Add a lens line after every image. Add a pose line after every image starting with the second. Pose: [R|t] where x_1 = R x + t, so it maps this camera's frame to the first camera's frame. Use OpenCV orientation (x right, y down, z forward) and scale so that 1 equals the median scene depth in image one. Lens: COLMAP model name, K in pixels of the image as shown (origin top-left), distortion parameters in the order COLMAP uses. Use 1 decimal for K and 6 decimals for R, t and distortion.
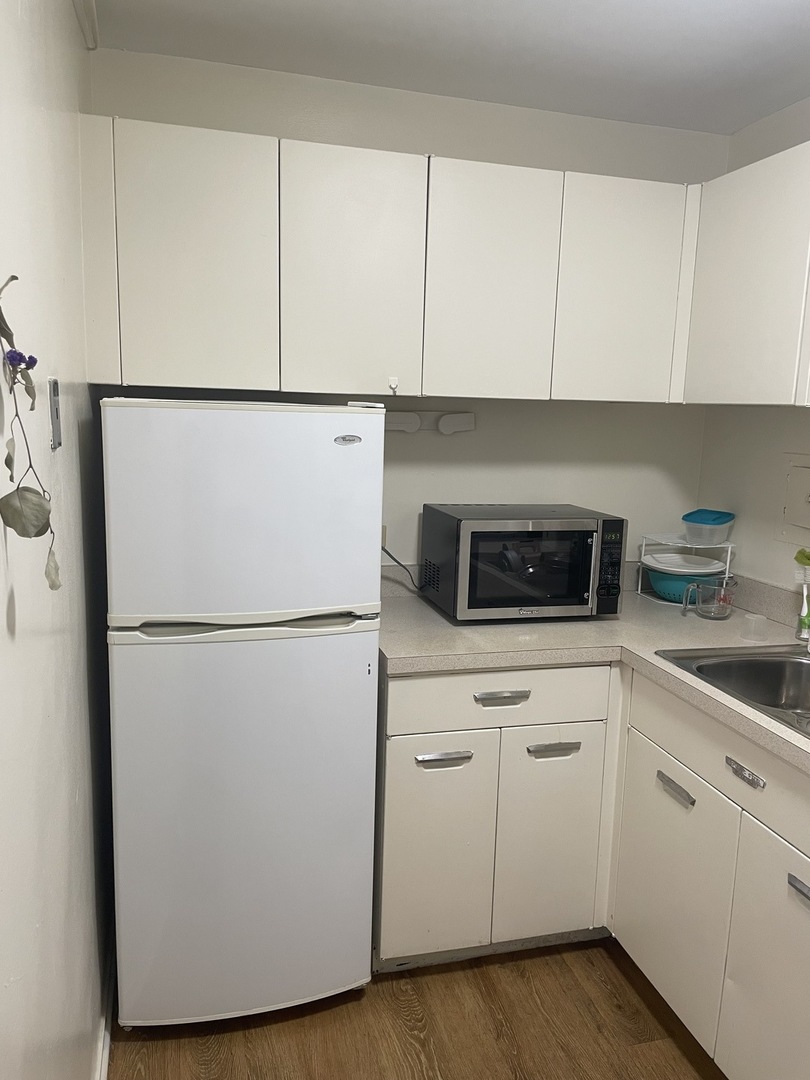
lens RADIAL K [[824.4, 0, 405.0], [0, 824.4, 540.0], [0, 0, 1]] dist [0.080576, -0.108031]
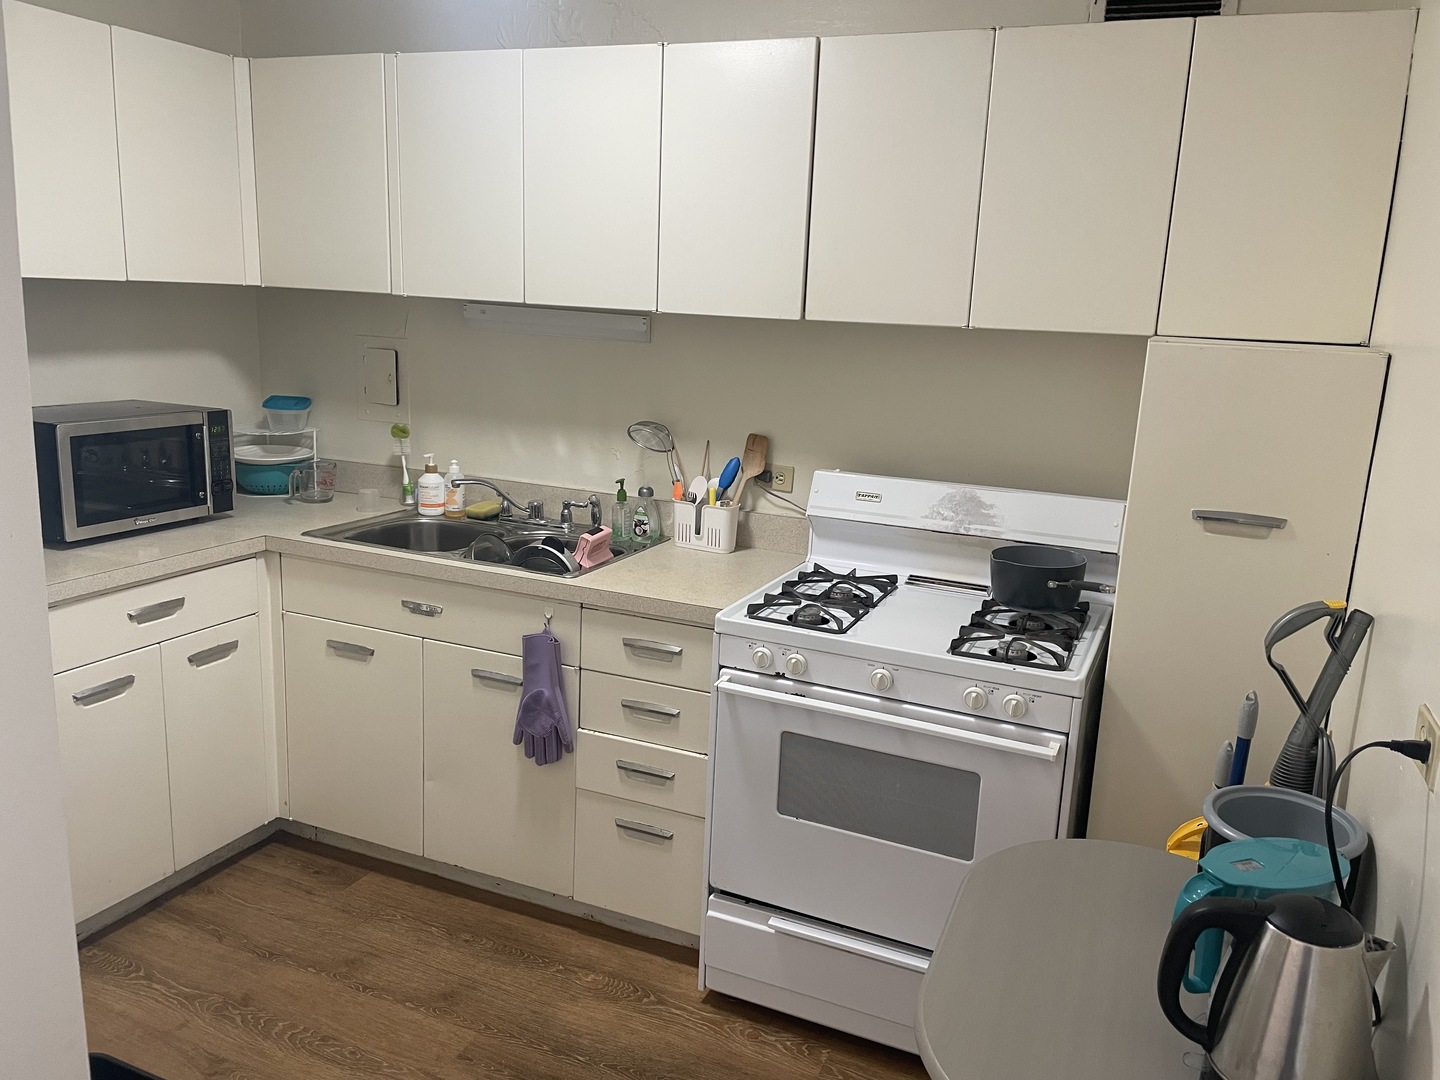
lens RADIAL K [[1099.1, 0, 720.0], [0, 1099.1, 540.0], [0, 0, 1]] dist [0.080576, -0.108031]
pose [[0.631277, -0.170663, 0.756547, -0.383975], [0.103269, 0.985299, 0.136096, 0.007074], [-0.768651, -0.007787, 0.639621, -0.263412]]
